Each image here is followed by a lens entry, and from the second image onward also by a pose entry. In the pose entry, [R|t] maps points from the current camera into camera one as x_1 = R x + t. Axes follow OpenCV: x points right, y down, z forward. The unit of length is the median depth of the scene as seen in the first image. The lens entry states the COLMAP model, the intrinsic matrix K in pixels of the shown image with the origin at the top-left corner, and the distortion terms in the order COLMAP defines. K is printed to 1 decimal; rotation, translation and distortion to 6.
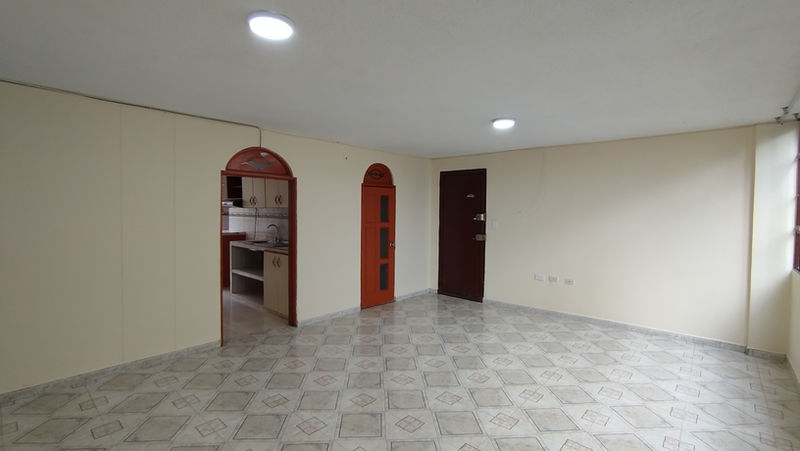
lens RADIAL K [[365.0, 0, 396.7], [0, 365.0, 229.3], [0, 0, 1]] dist [-0.019189, 0.009602]
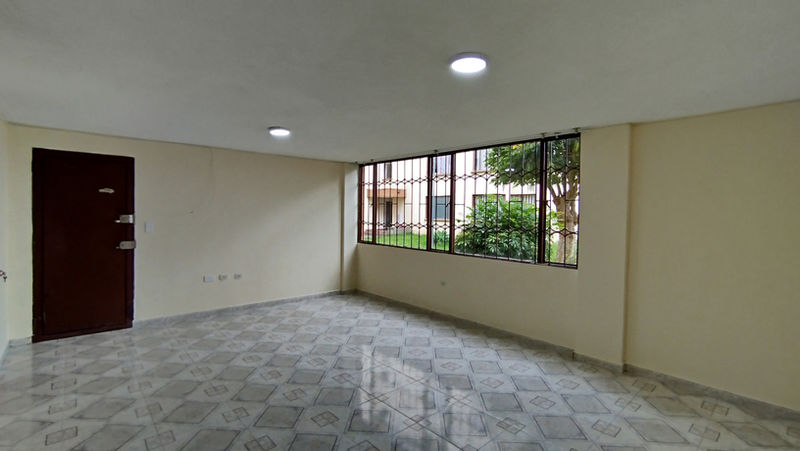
lens RADIAL K [[365.0, 0, 401.7], [0, 365.0, 224.6], [0, 0, 1]] dist [-0.019189, 0.009602]
pose [[0.123487, -0.038683, 0.991592, -0.513235], [0.040479, 0.998605, 0.033916, -0.026430], [-0.991520, 0.035950, 0.124881, 0.354644]]
